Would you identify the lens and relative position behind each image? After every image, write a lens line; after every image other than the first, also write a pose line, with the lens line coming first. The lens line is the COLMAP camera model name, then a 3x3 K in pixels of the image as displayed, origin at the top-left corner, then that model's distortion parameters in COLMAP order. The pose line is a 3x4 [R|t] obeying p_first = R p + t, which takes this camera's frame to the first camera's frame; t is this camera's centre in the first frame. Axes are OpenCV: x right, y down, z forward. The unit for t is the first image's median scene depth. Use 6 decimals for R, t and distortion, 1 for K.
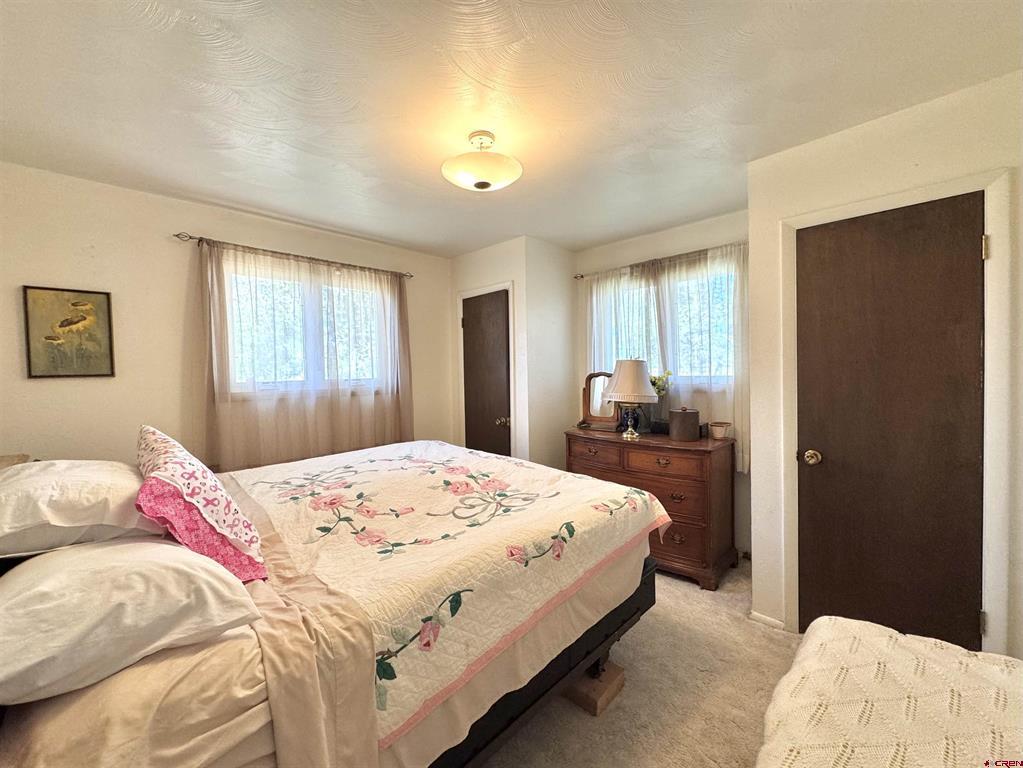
lens RADIAL K [[421.1, 0, 514.1], [0, 421.1, 379.4], [0, 0, 1]] dist [0.000763, -0.000196]
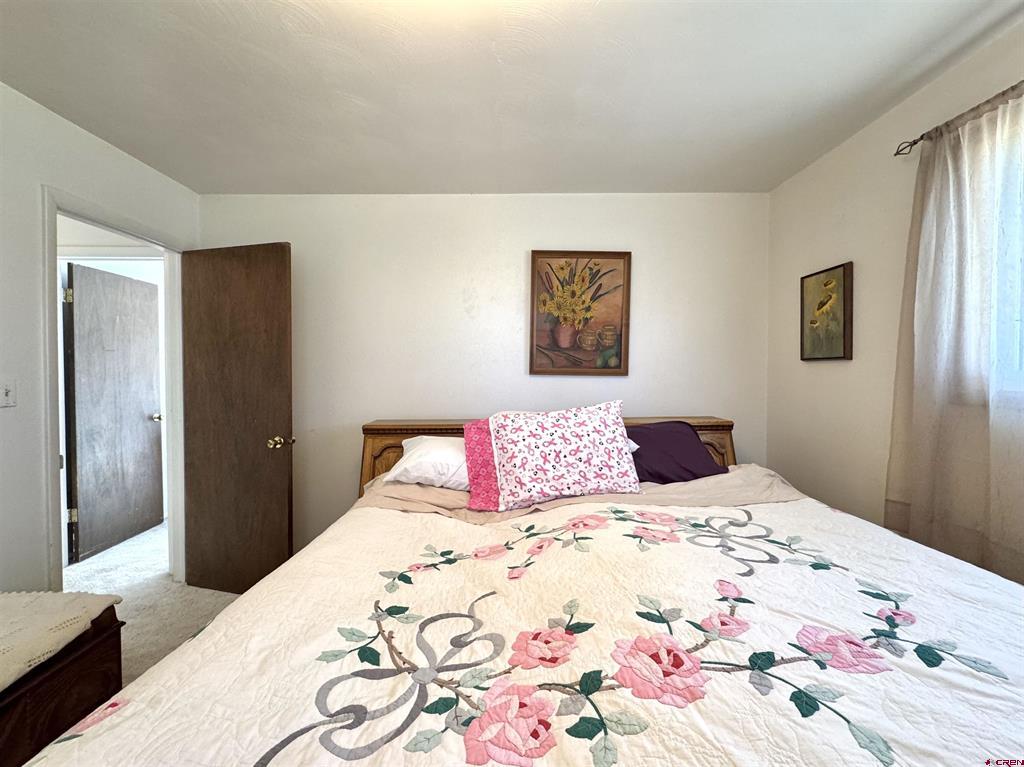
lens RADIAL K [[421.5, 0, 514.6], [0, 421.5, 378.9], [0, 0, 1]] dist [0.000763, -0.000196]
pose [[-0.702780, 0.036909, -0.710449, 0.157066], [-0.000001, 0.998653, 0.051883, -0.012134], [0.711407, 0.036463, -0.701834, 1.200887]]
